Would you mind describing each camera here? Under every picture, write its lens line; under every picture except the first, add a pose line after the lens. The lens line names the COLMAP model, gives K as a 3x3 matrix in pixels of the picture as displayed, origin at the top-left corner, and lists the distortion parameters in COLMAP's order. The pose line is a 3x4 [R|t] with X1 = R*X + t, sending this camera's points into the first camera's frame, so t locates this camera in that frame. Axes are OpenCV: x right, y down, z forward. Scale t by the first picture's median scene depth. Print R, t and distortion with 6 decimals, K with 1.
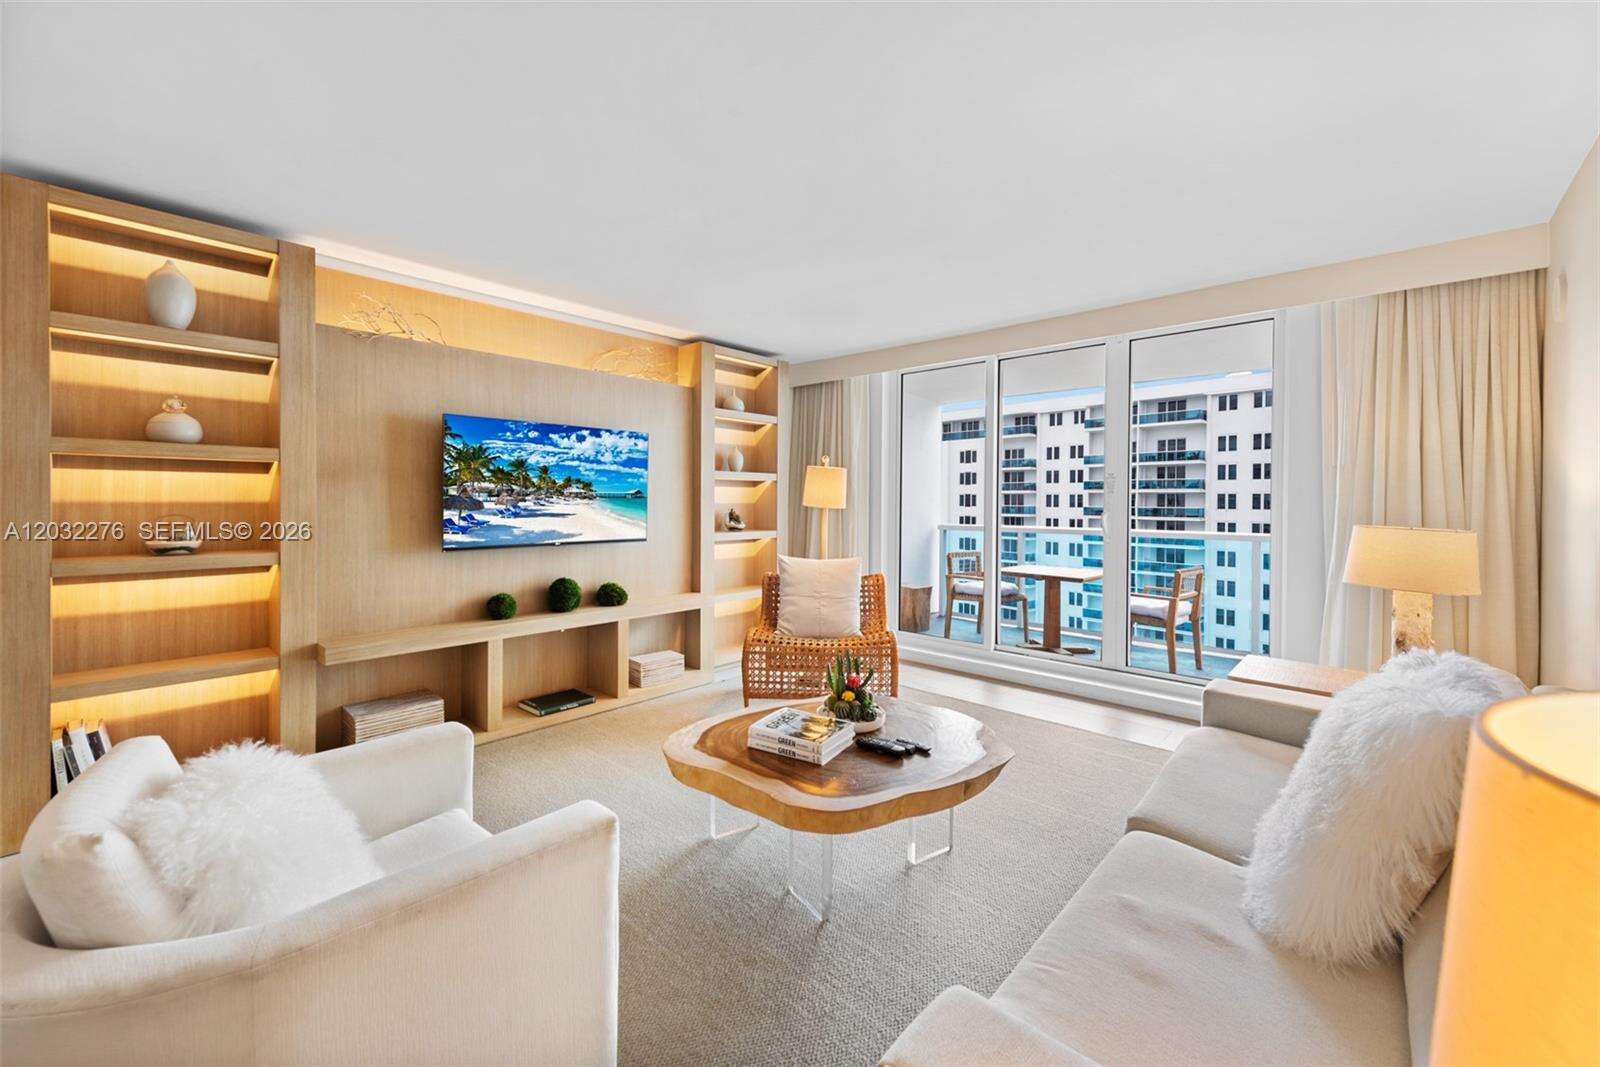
lens RADIAL K [[629.9, 0, 826.4], [0, 629.9, 503.7], [0, 0, 1]] dist [0.012428, -0.001263]
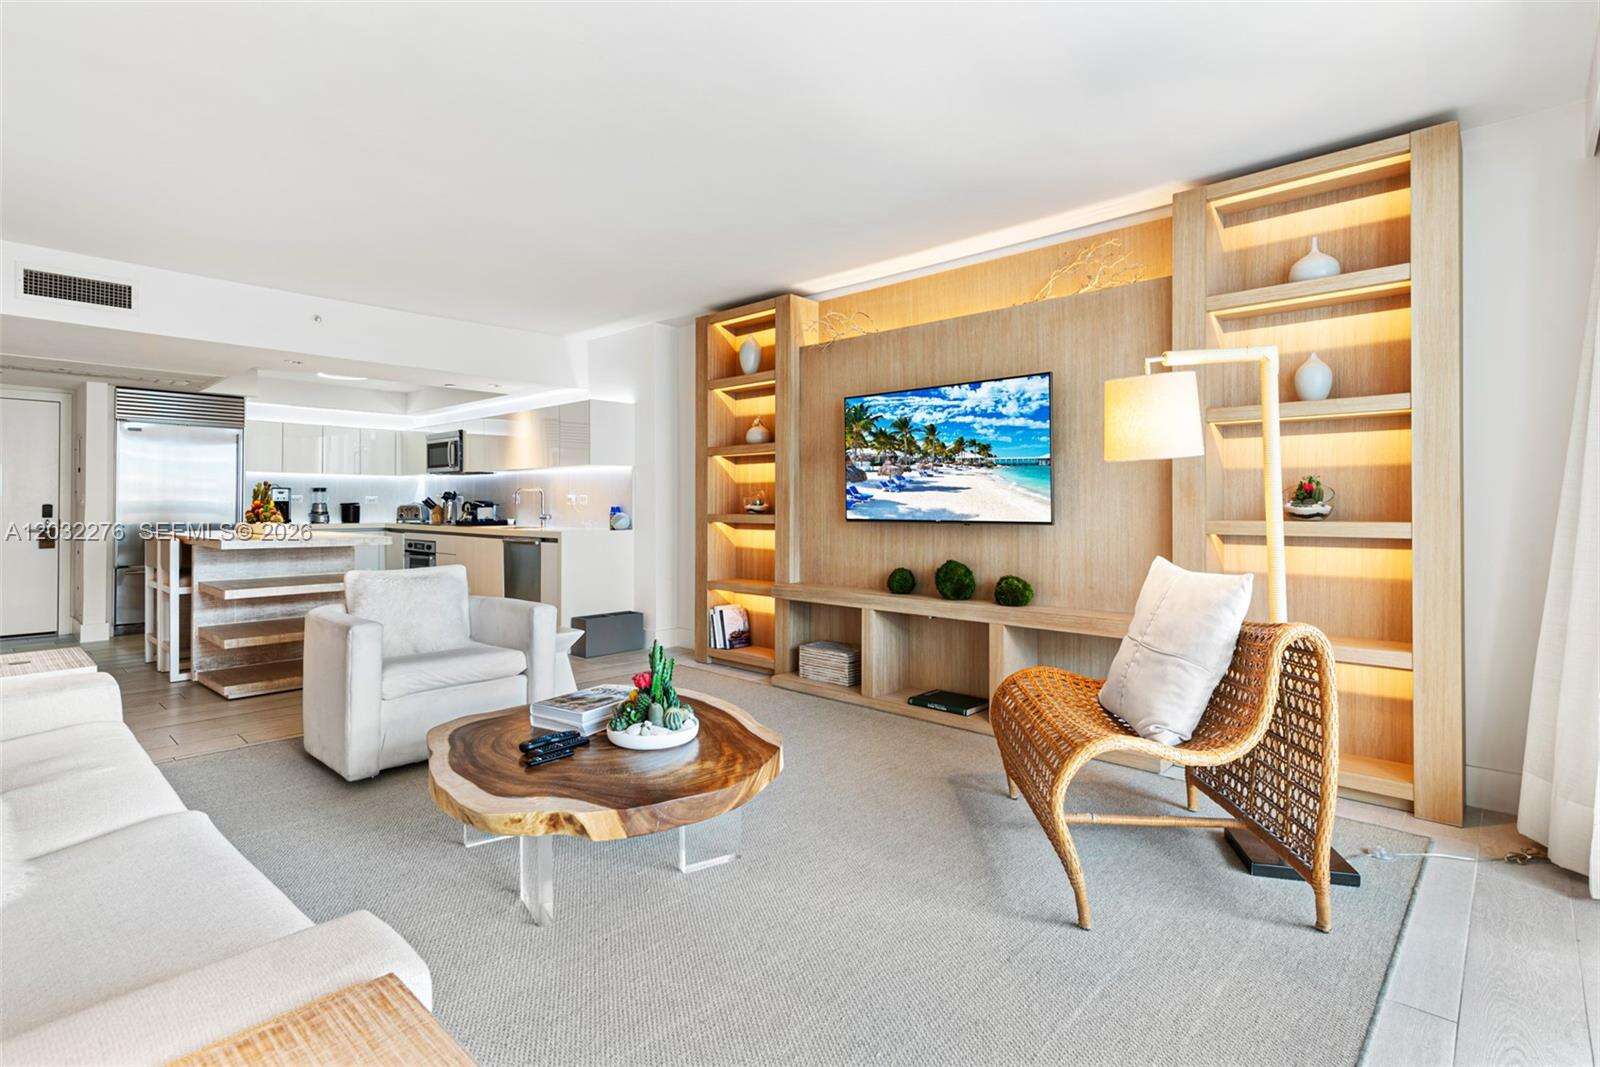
lens RADIAL K [[765.0, 0, 767.8], [0, 765.0, 497.9], [0, 0, 1]] dist [0.025635, -0.003726]
pose [[-0.051717, -0.019929, -0.998463, 0.779732], [-0.007240, 0.999782, -0.019580, 0.071104], [0.998636, 0.006217, -0.051850, 1.004510]]
